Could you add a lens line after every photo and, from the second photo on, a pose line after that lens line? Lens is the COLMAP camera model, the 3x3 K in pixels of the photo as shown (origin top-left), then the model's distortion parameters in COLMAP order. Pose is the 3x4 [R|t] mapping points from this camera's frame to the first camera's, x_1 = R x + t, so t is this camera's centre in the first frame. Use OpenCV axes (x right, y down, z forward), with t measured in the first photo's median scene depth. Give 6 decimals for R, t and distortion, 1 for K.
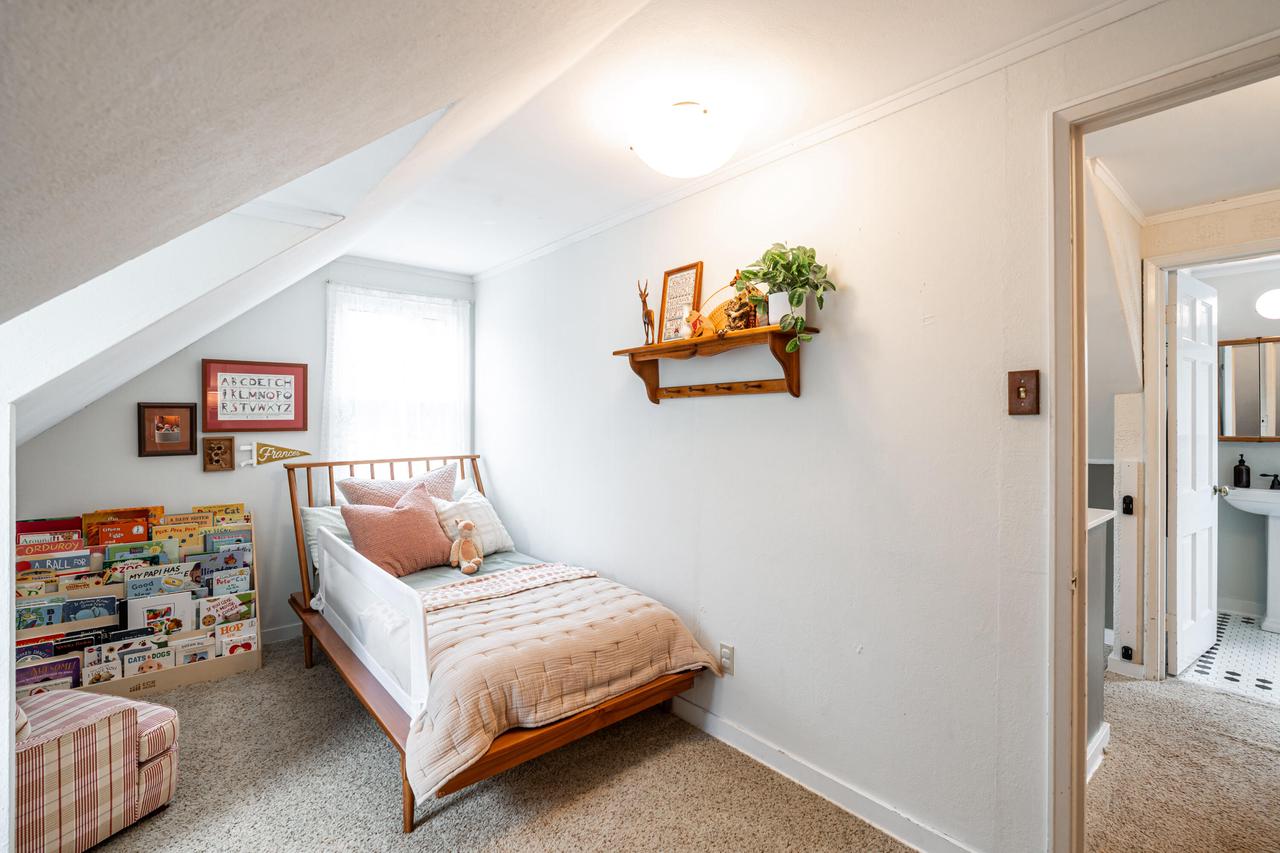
lens RADIAL K [[578.9, 0, 640.5], [0, 578.9, 423.3], [0, 0, 1]] dist [-0.004572, 0.000827]
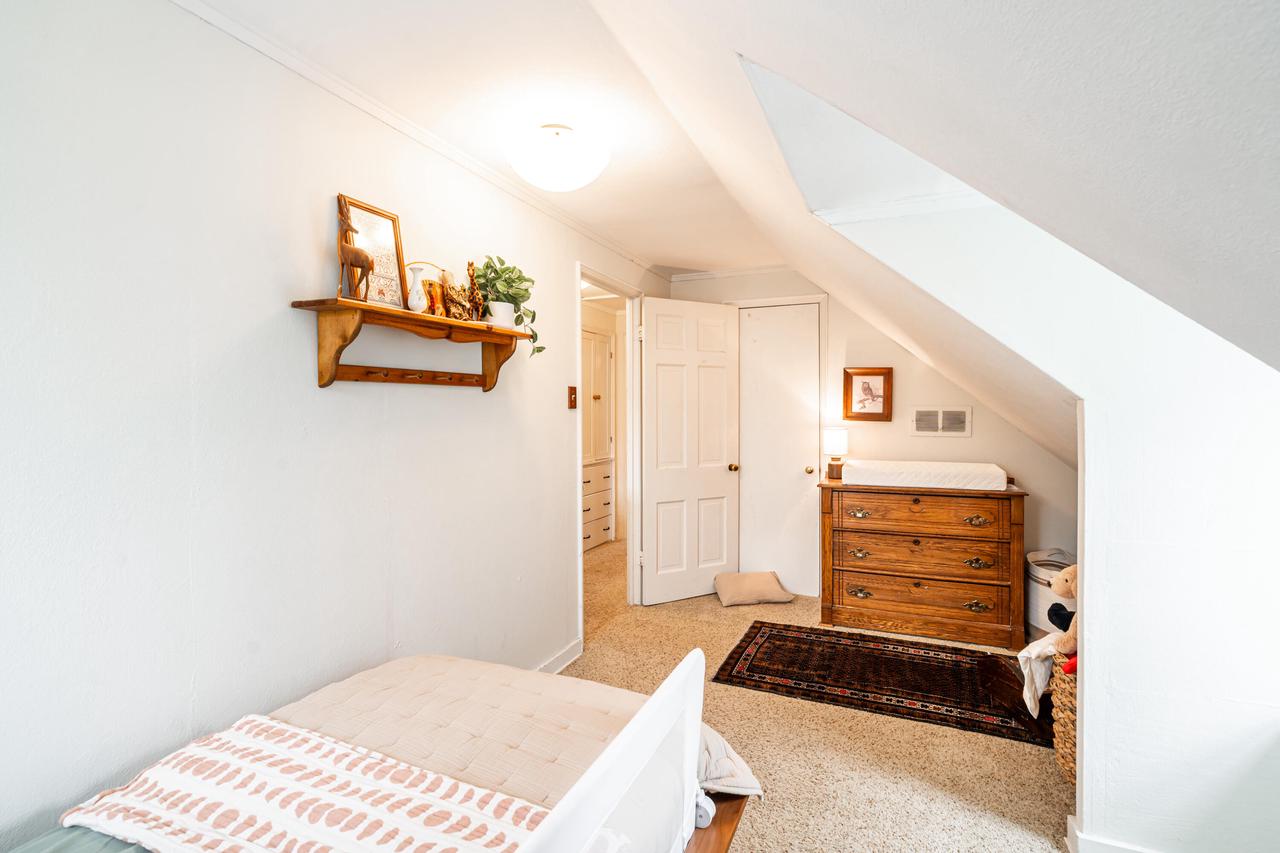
lens RADIAL K [[578.9, 0, 641.8], [0, 578.9, 418.8], [0, 0, 1]] dist [-0.004572, 0.000827]
pose [[-0.436258, -0.013753, 0.899716, -1.504413], [0.005595, 0.999822, 0.017996, -0.016558], [-0.899804, 0.012885, -0.436104, 2.023551]]
